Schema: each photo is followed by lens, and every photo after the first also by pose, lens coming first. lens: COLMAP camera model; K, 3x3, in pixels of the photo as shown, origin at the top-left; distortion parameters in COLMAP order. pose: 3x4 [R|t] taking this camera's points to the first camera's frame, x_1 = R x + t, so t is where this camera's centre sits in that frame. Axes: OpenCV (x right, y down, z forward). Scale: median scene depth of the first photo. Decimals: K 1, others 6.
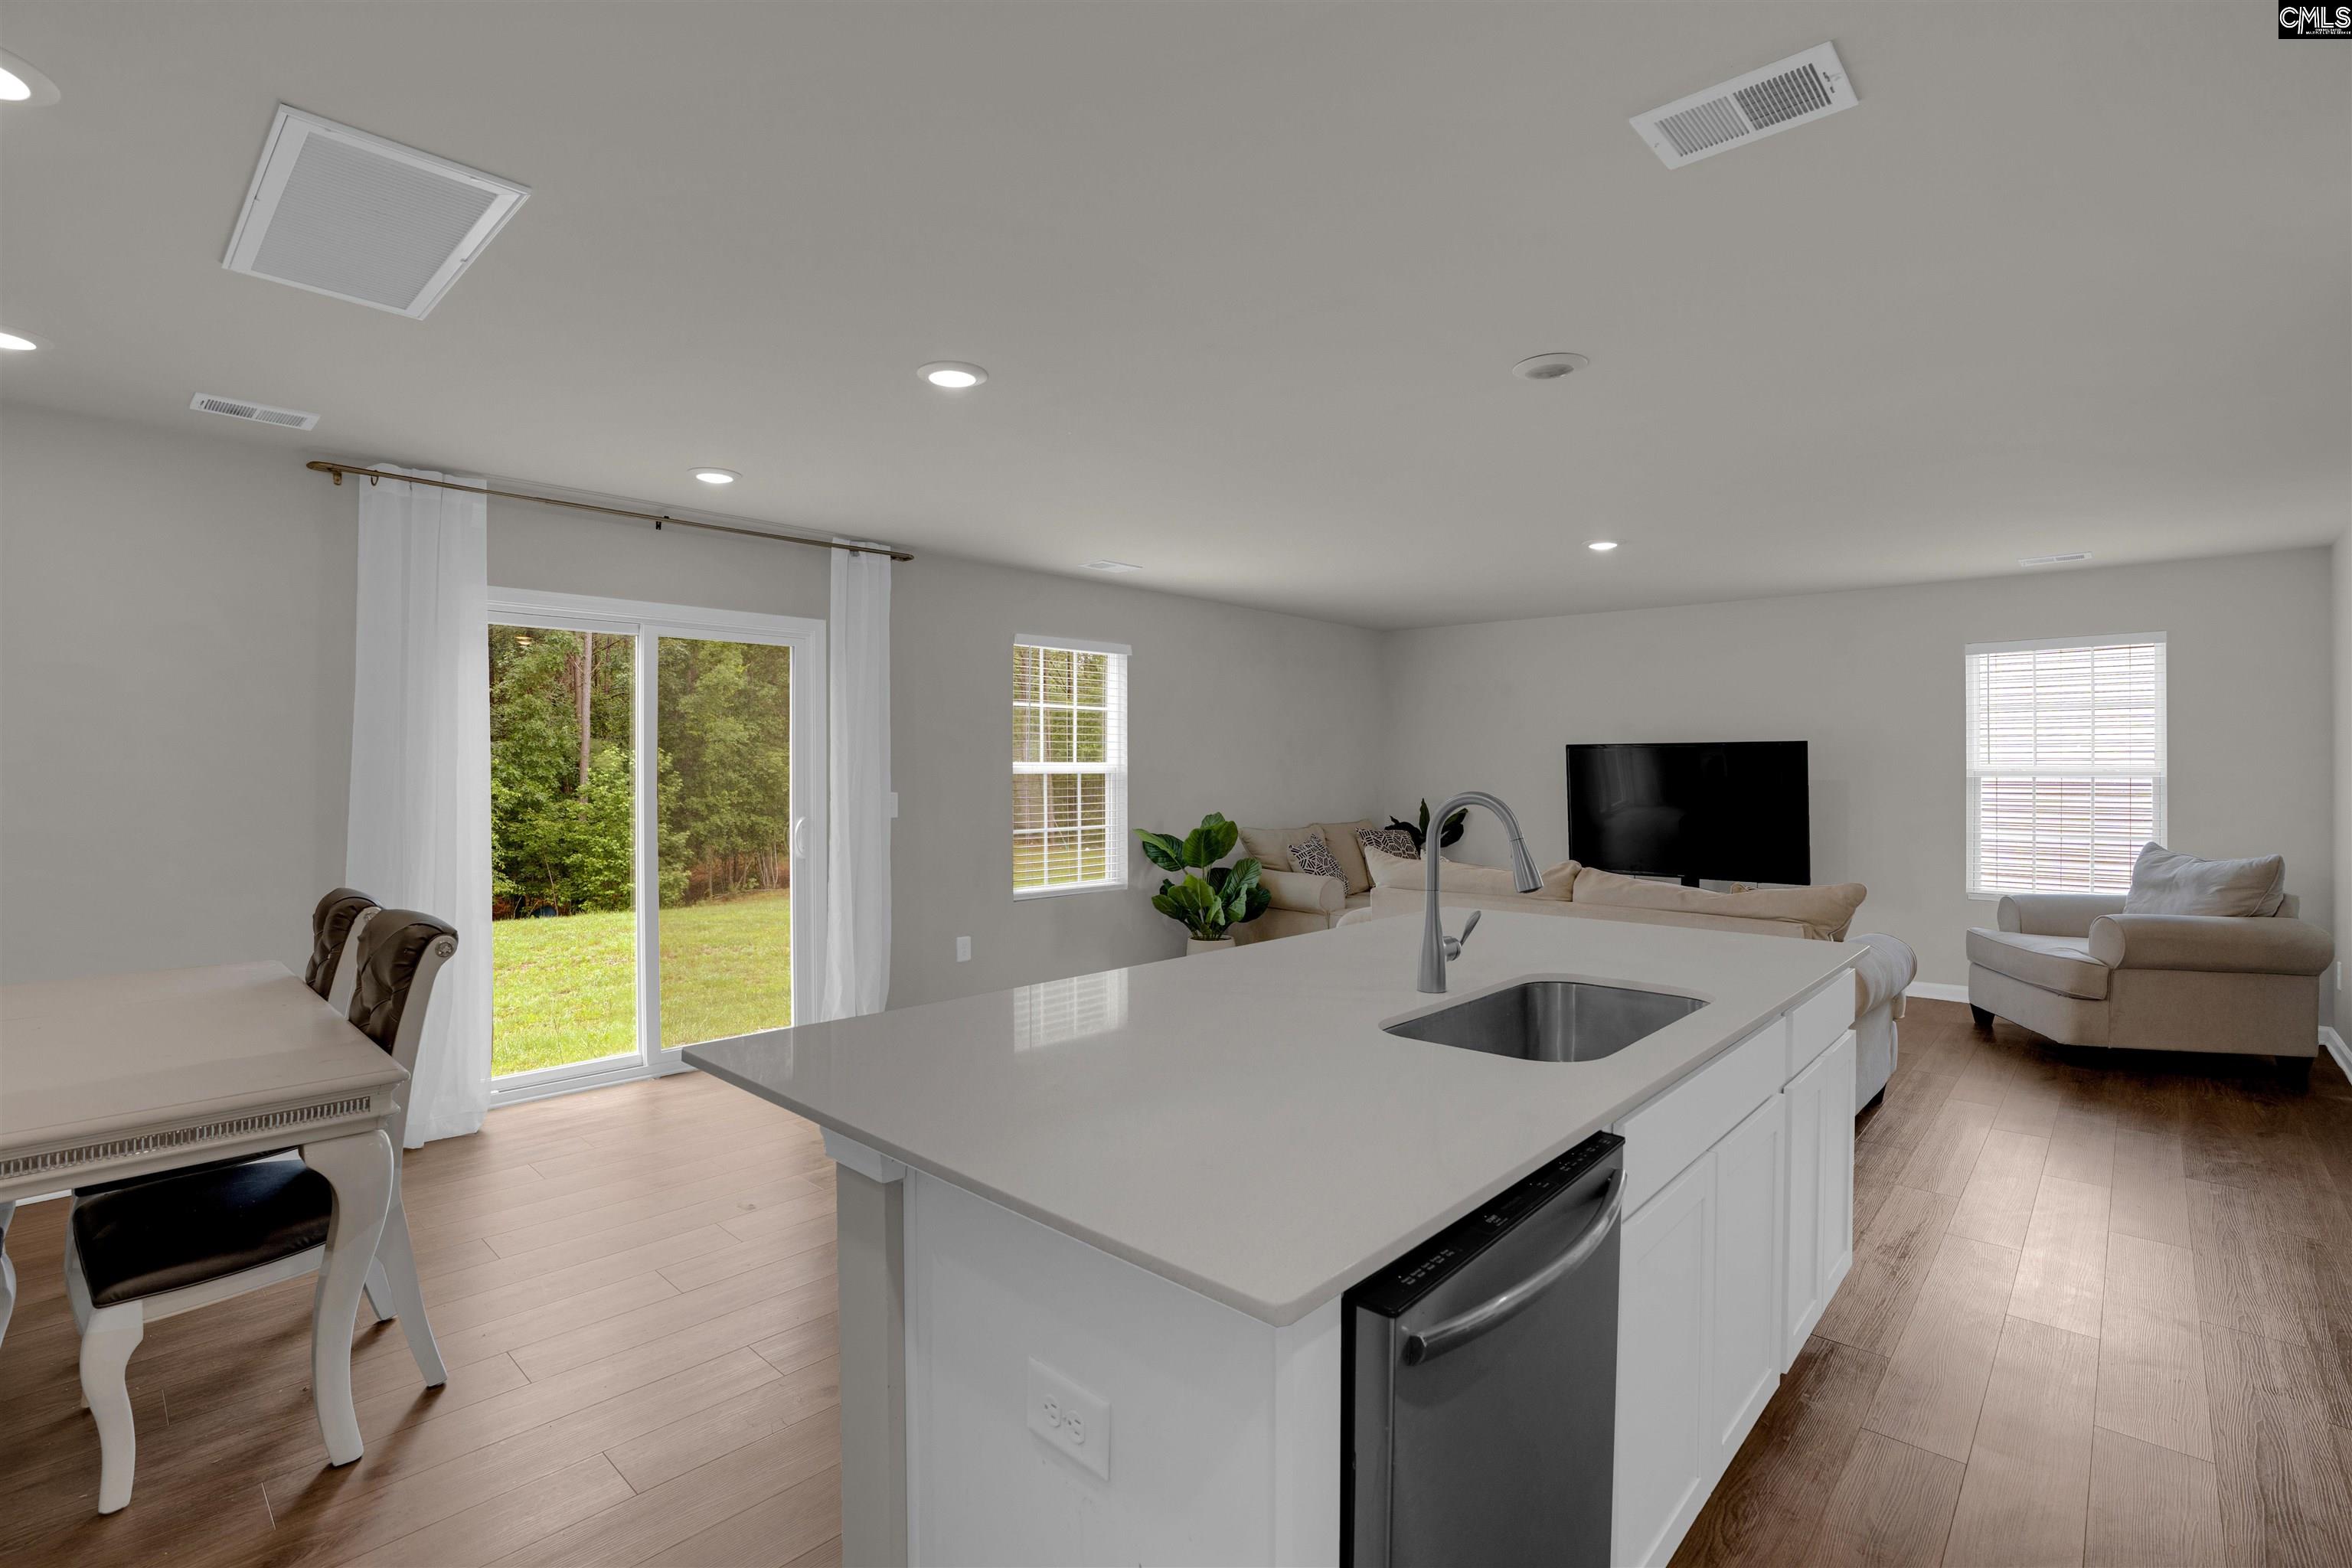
lens RADIAL K [[1087.6, 0, 1162.0], [0, 1087.6, 766.2], [0, 0, 1]] dist [-0.059691, 0.018374]
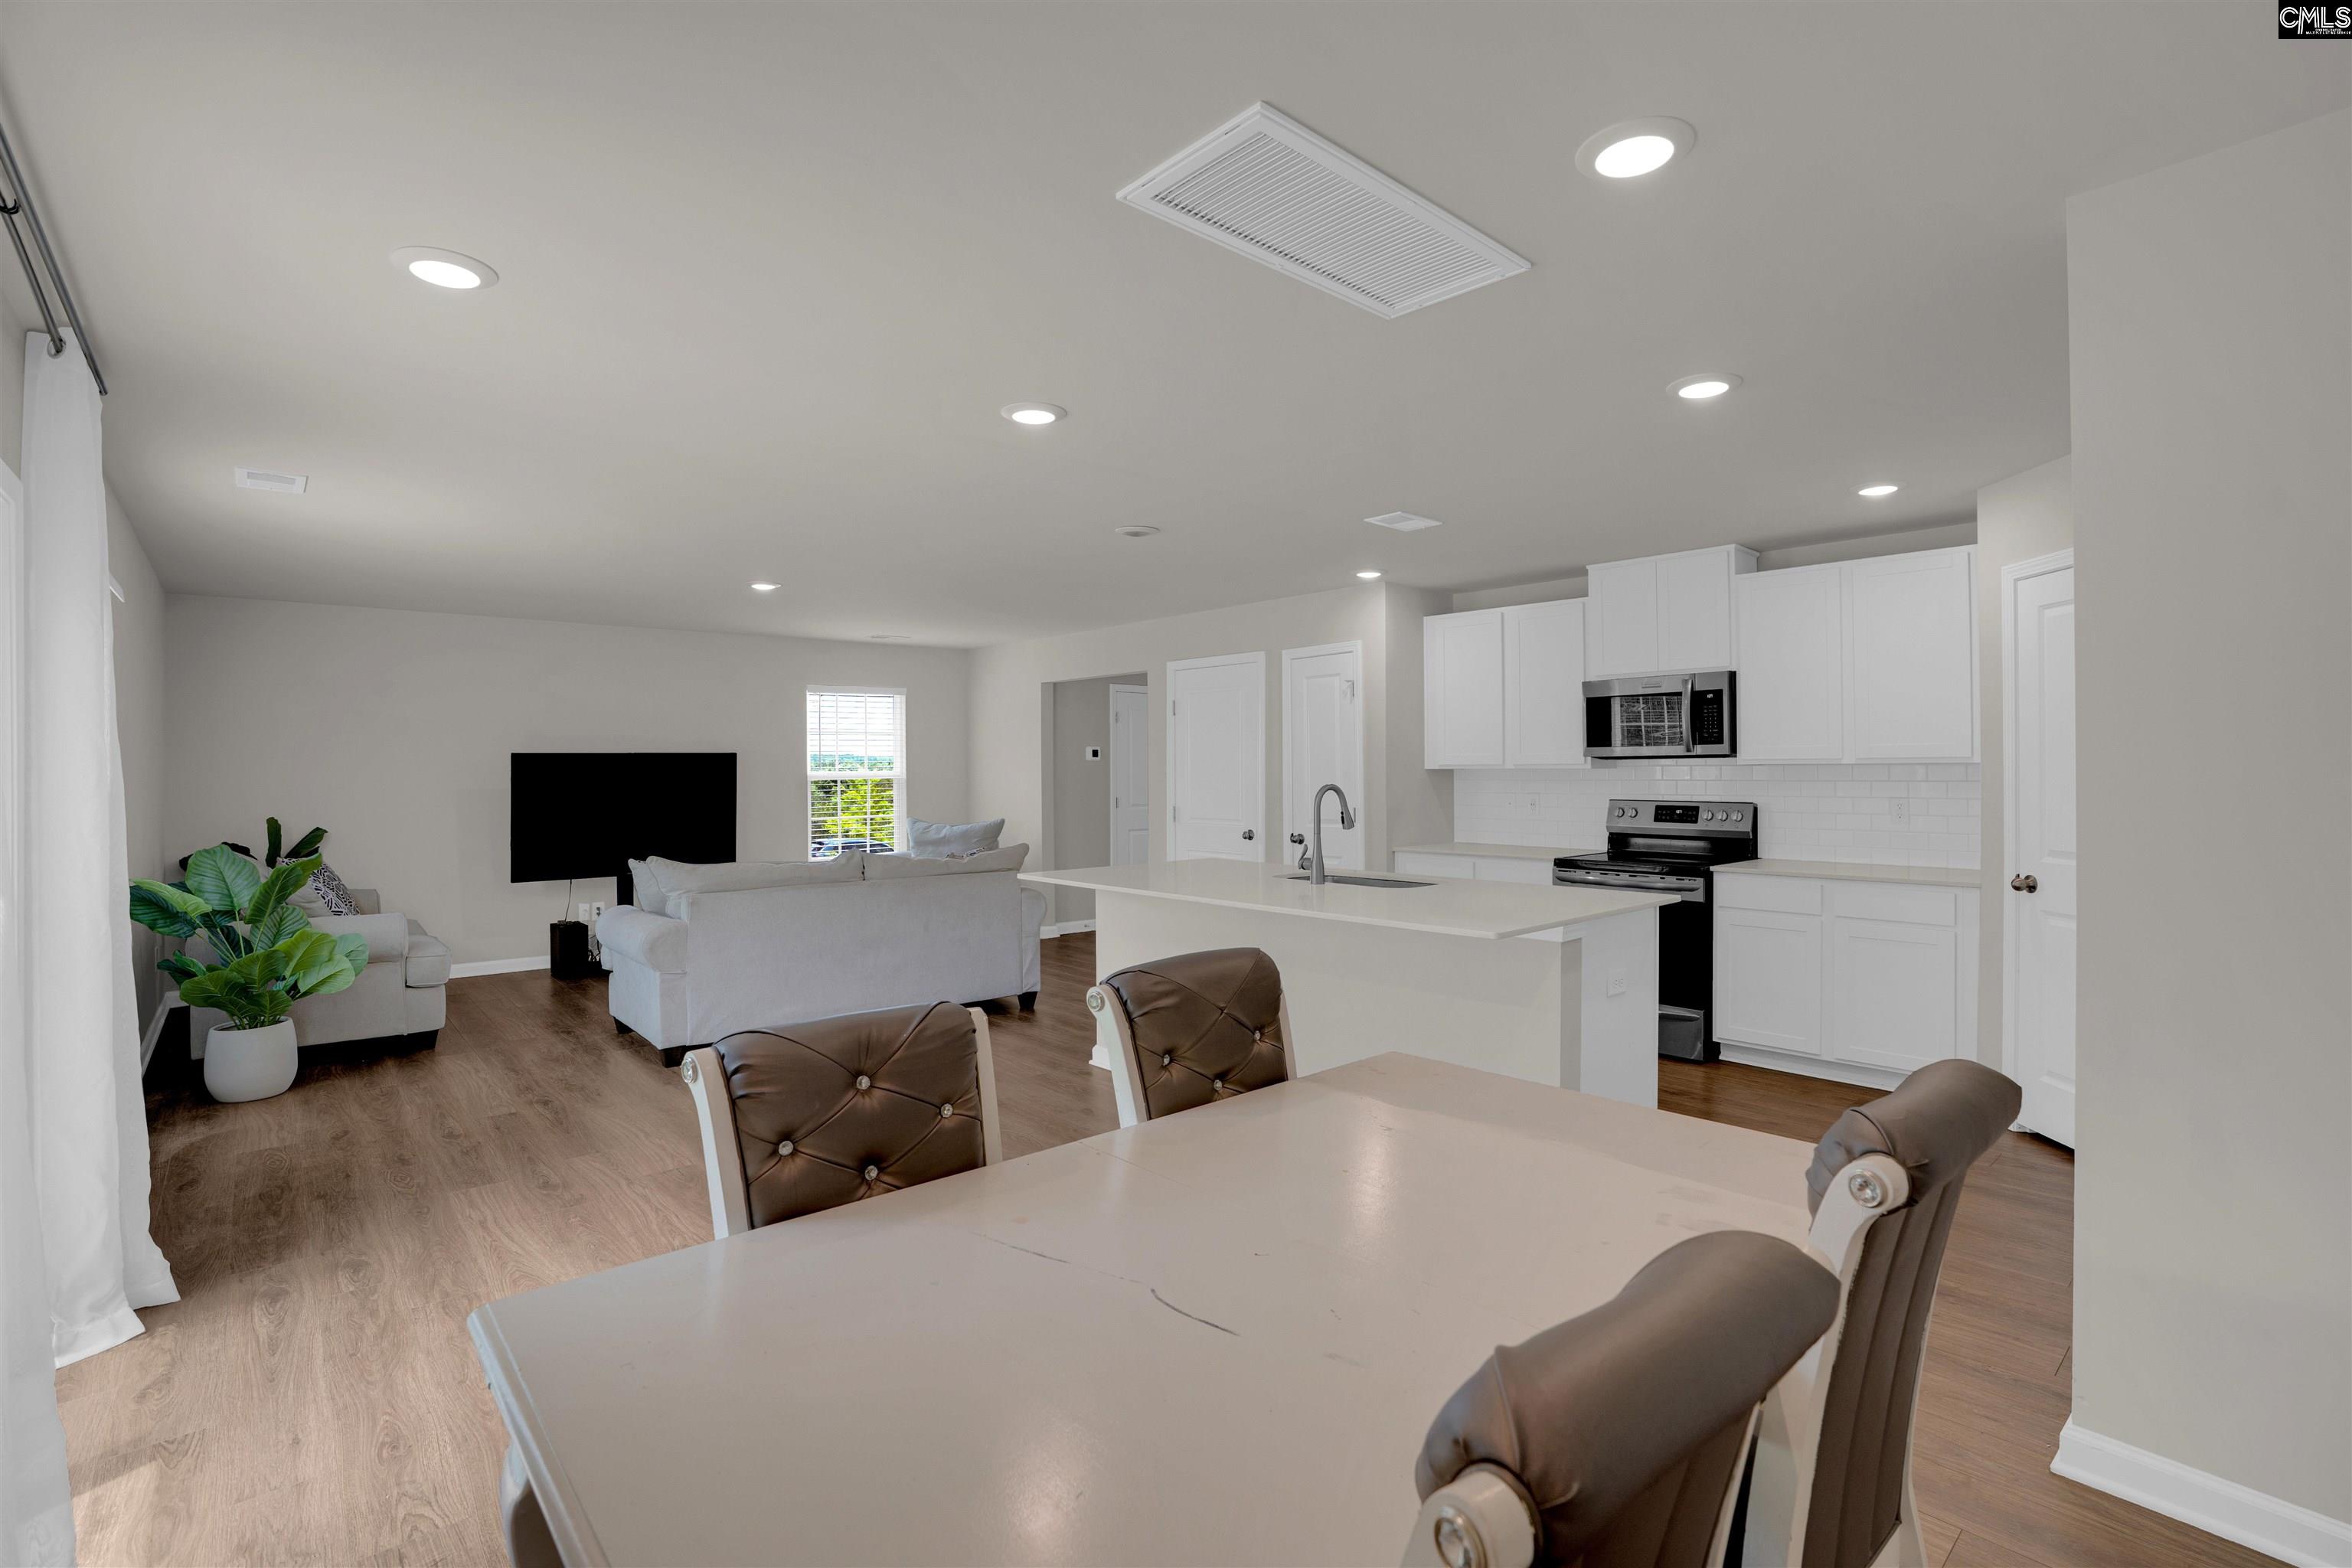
lens RADIAL K [[1070.7, 0, 1179.0], [0, 1070.7, 769.4], [0, 0, 1]] dist [-0.069279, 0.024380]
pose [[0.097154, -0.003062, 0.995265, -0.582775], [0.007217, 0.999971, 0.002372, -0.002936], [-0.995243, 0.006952, 0.097173, 0.357400]]
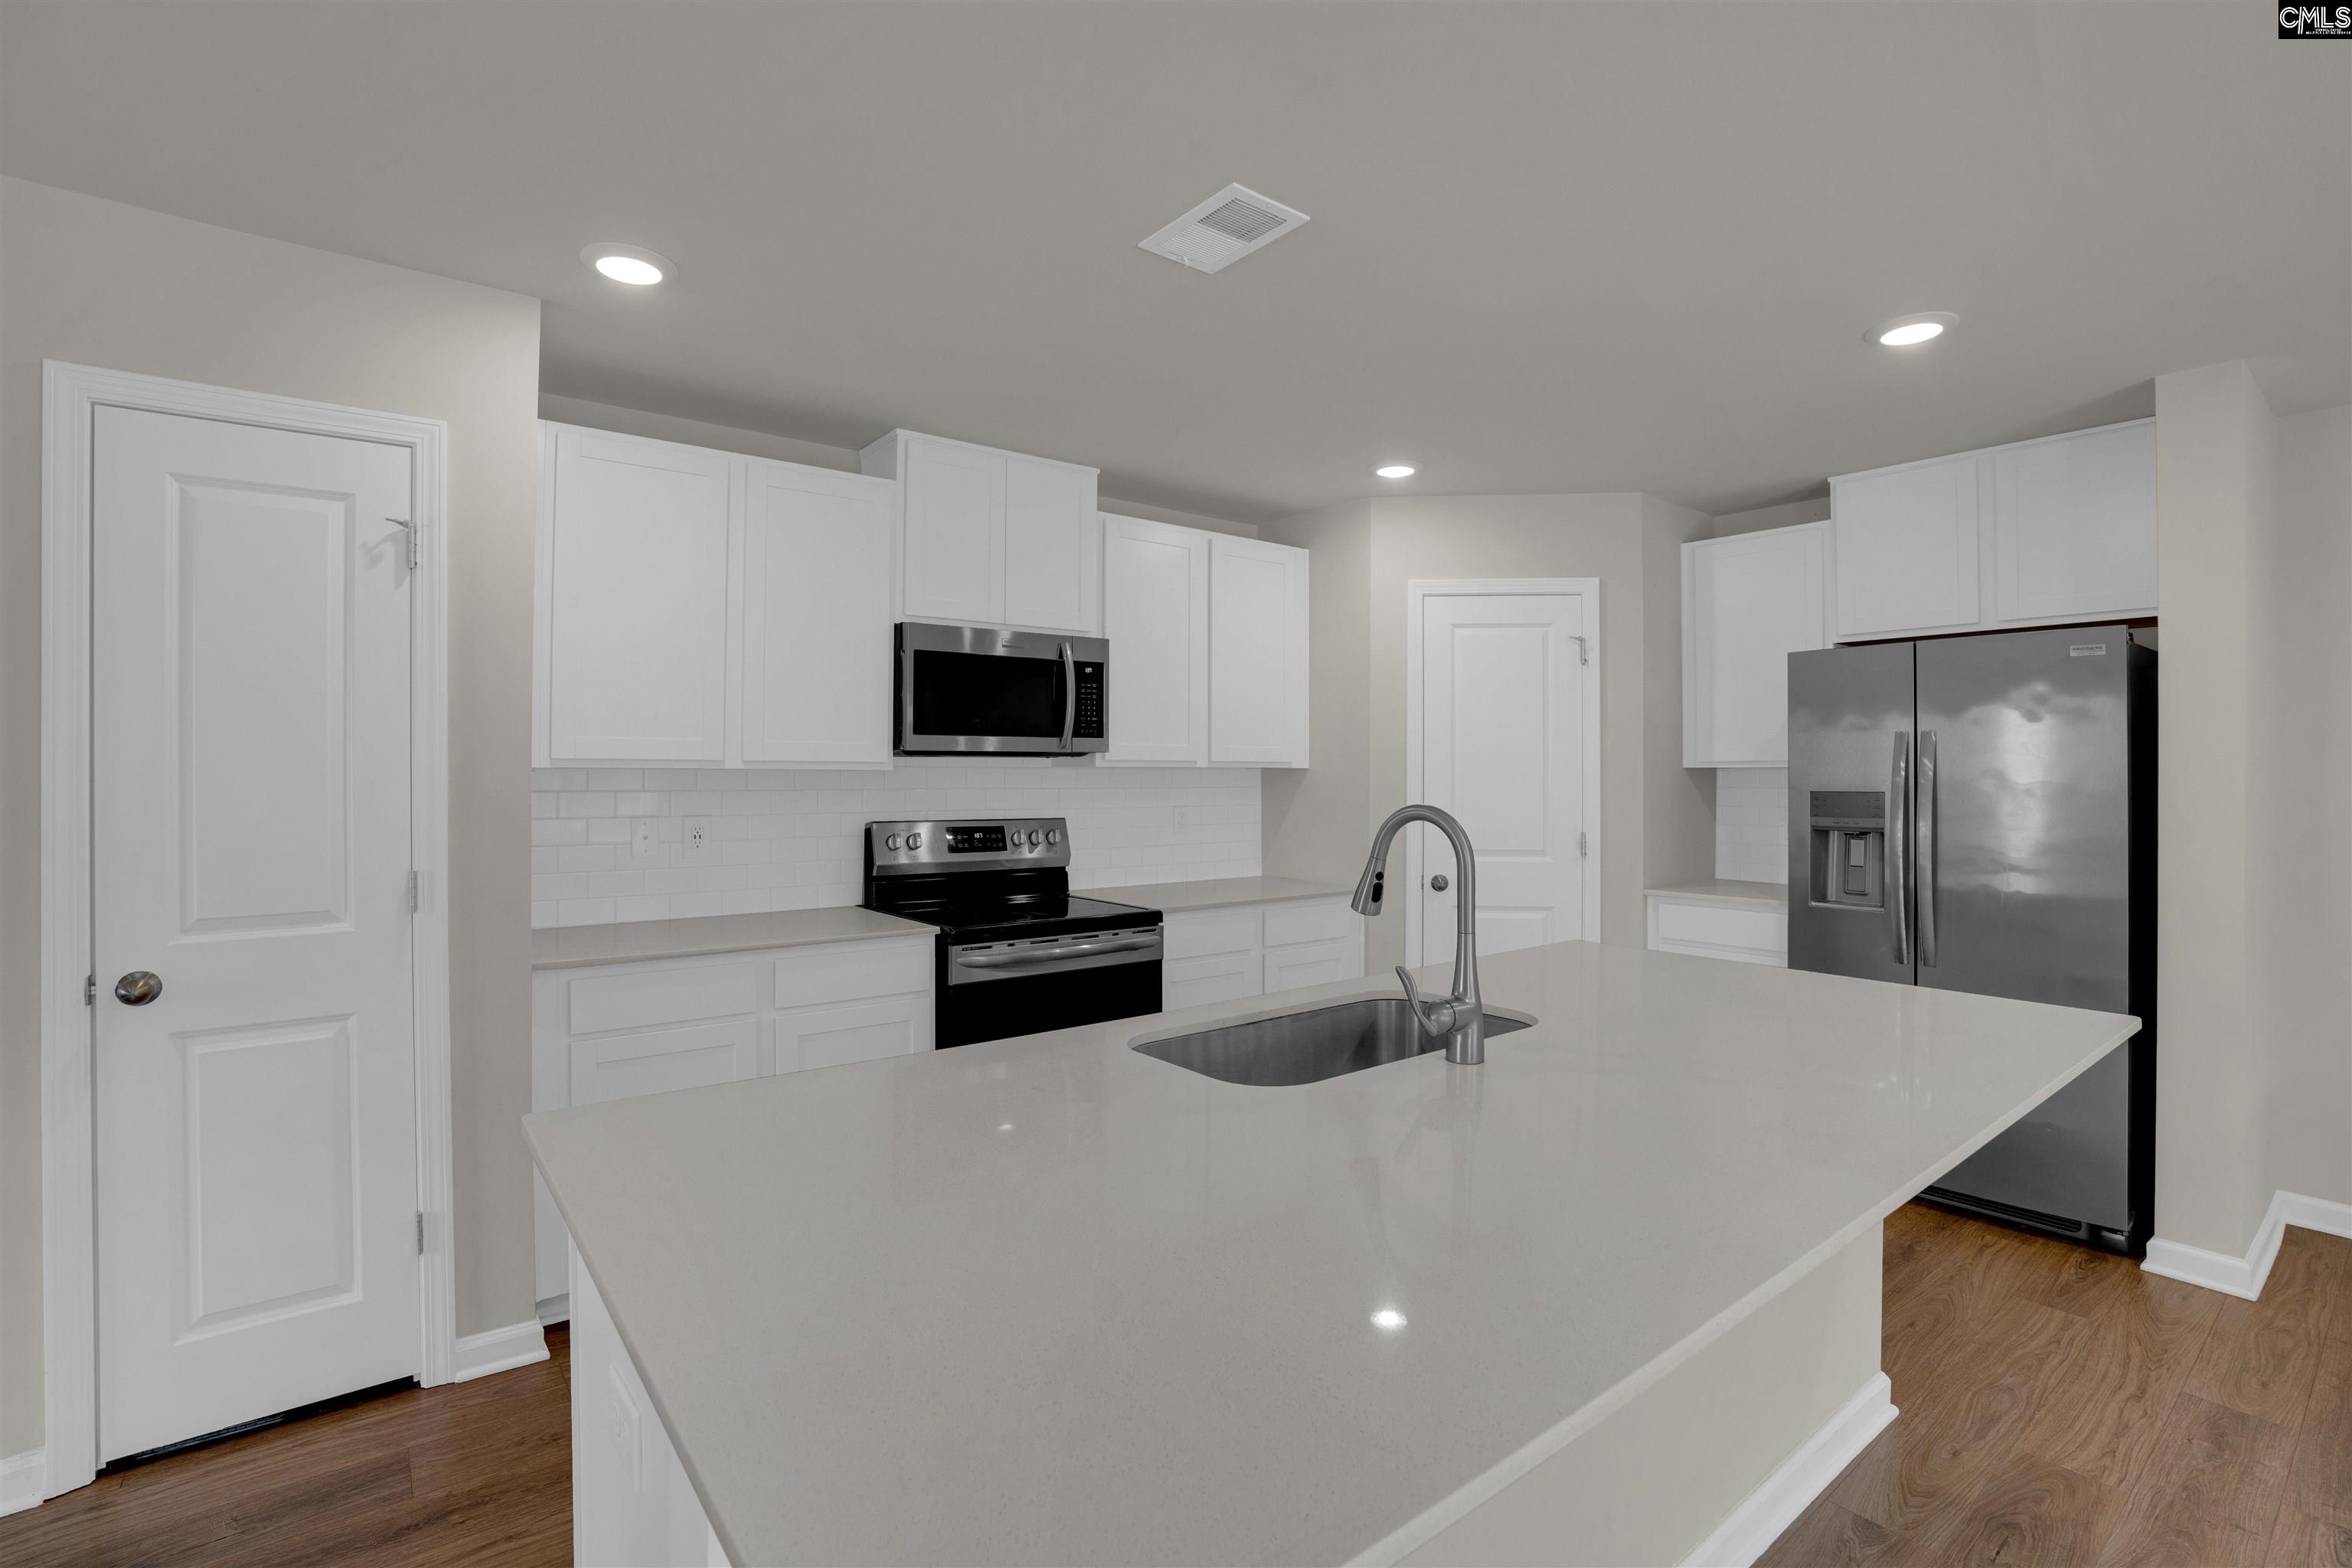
lens RADIAL K [[1084.3, 0, 1169.0], [0, 1084.3, 779.3], [0, 0, 1]] dist [-0.059509, 0.018010]
pose [[-0.987819, -0.006209, 0.155483, 0.119258], [-0.005138, 0.999960, 0.007289, 0.000695], [-0.155522, 0.006401, -0.987812, 0.608676]]
